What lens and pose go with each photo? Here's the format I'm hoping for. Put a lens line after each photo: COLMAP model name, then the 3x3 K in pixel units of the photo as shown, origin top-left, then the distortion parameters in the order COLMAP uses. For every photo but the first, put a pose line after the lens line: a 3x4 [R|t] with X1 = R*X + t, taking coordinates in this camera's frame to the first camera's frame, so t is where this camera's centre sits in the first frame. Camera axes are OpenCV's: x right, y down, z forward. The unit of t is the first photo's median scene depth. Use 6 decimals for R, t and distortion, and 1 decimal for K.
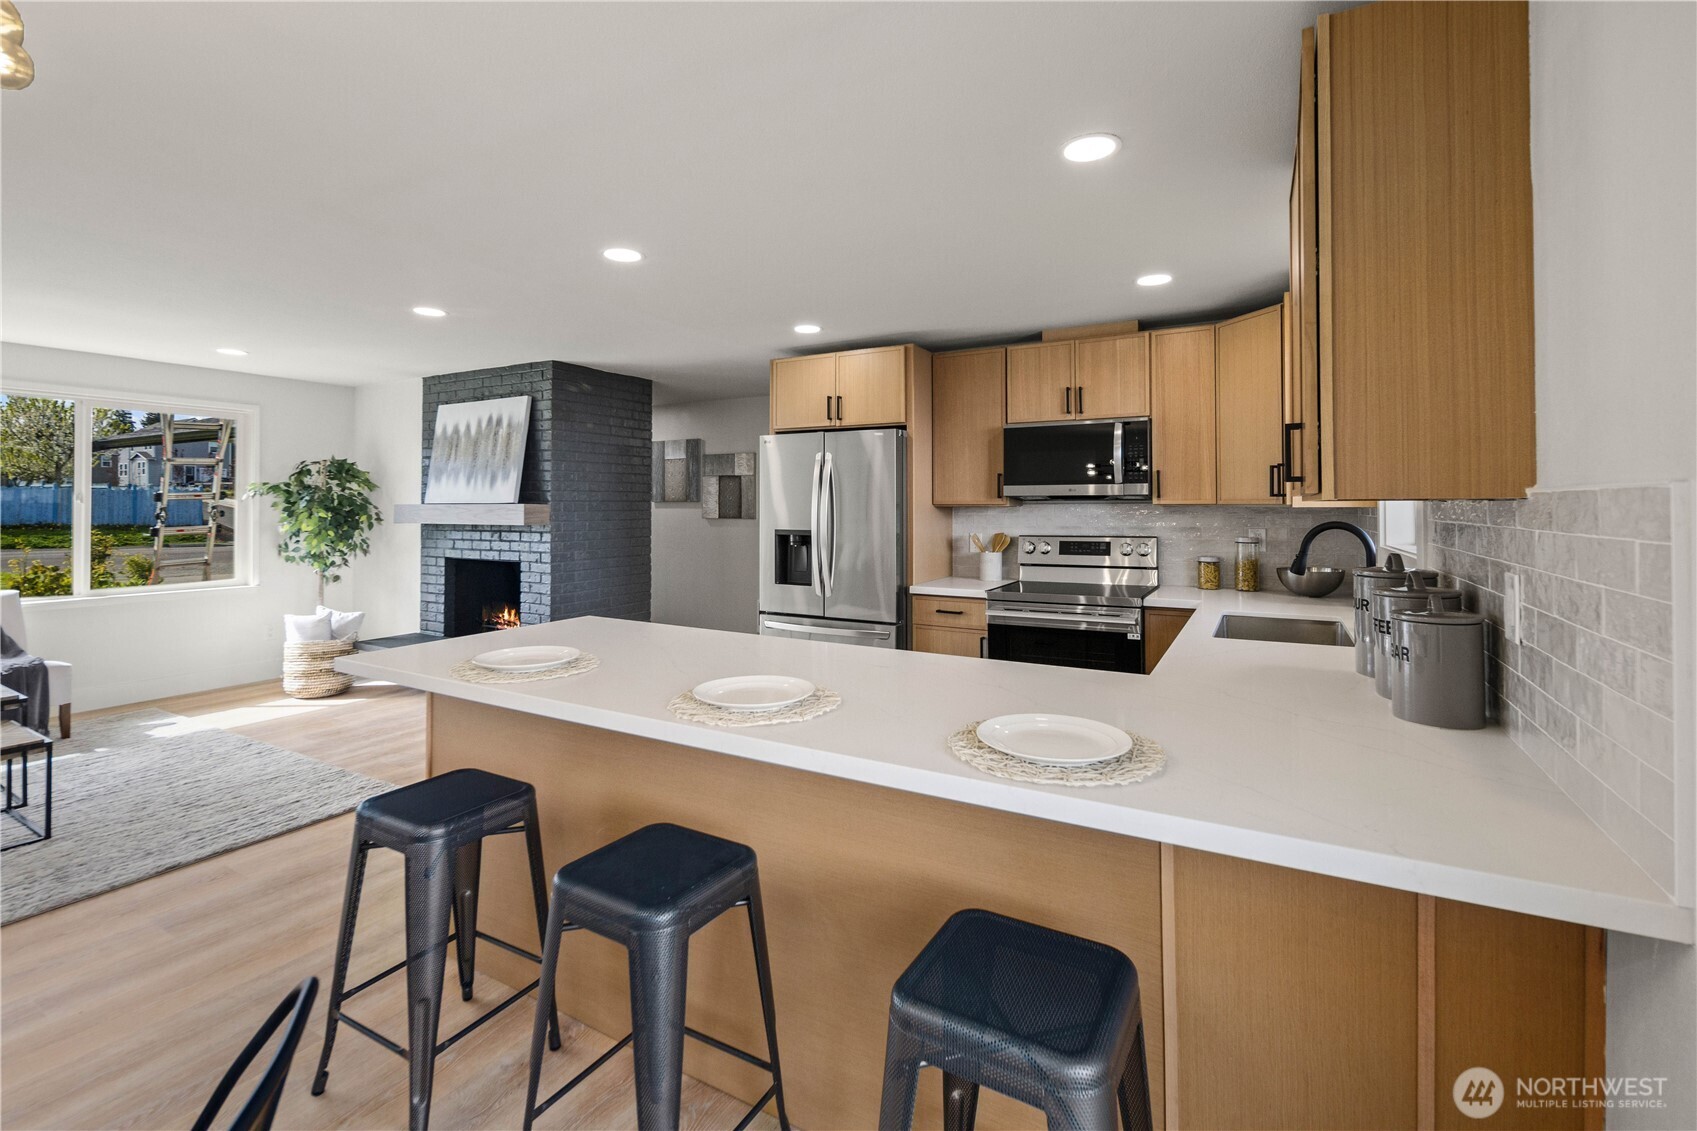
lens RADIAL K [[744.7, 0, 857.2], [0, 744.7, 499.0], [0, 0, 1]] dist [-0.000010, -0.000076]
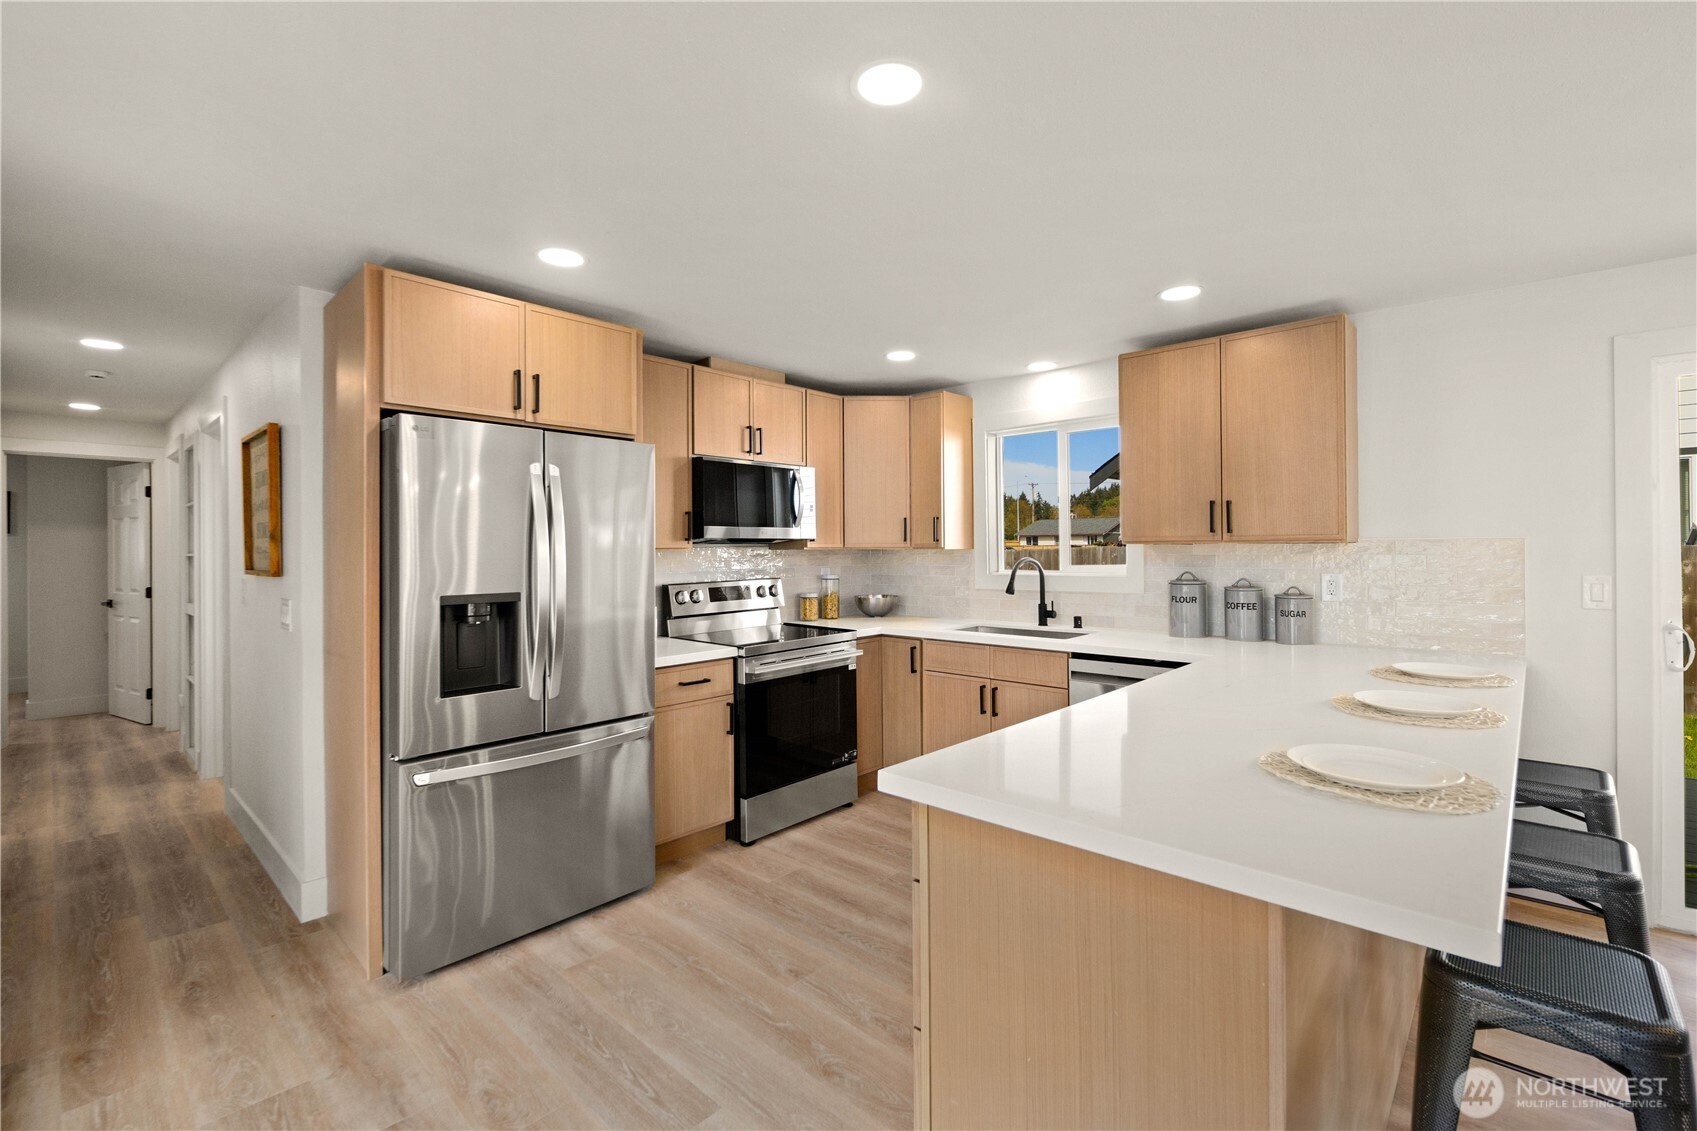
lens RADIAL K [[744.7, 0, 850.0], [0, 744.7, 550.8], [0, 0, 1]] dist [-0.000010, -0.000076]
pose [[0.222866, -0.006895, 0.974825, -0.598092], [-0.013892, 0.999851, 0.010248, -0.001054], [-0.974750, -0.015827, 0.222737, 0.632004]]
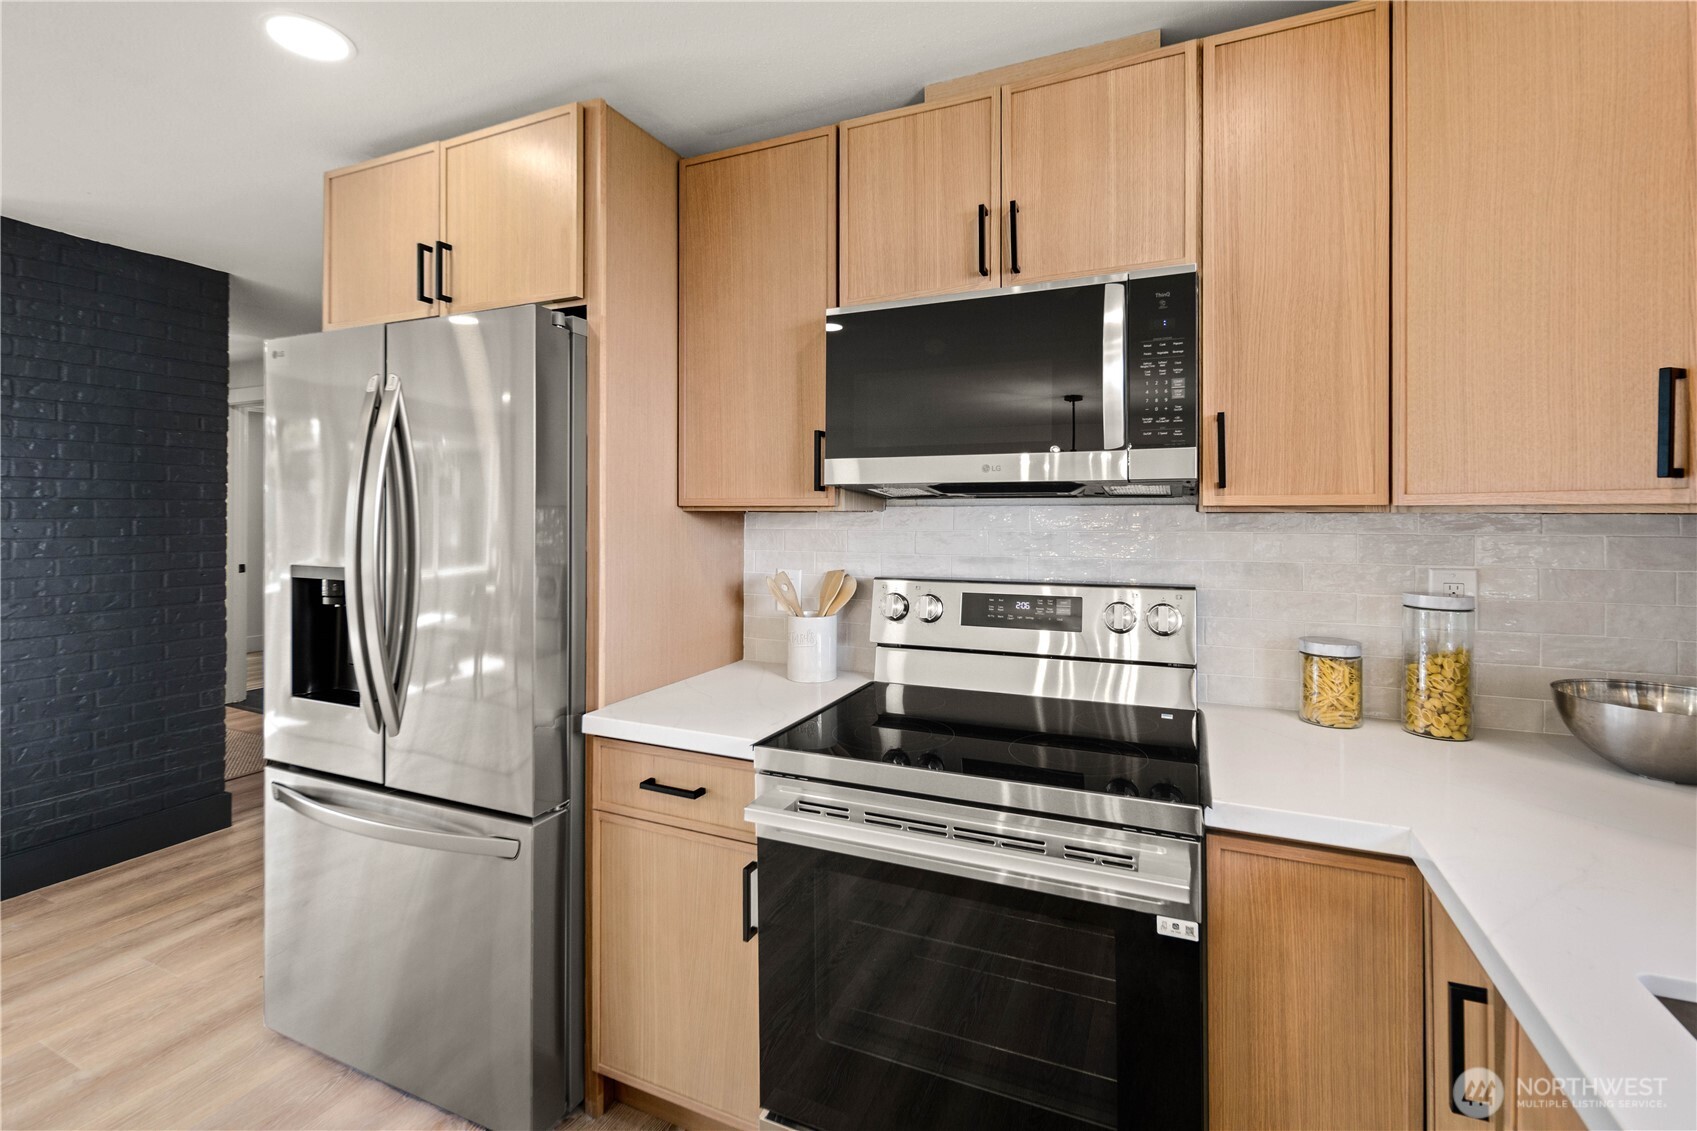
lens RADIAL K [[738.7, 0, 865.4], [0, 738.7, 526.2], [0, 0, 1]] dist [-0.002553, -0.001210]
pose [[0.994777, 0.001042, 0.102067, 0.175517], [-0.003858, 0.999617, 0.027396, 0.007141], [-0.101999, -0.027647, 0.994400, 0.594257]]
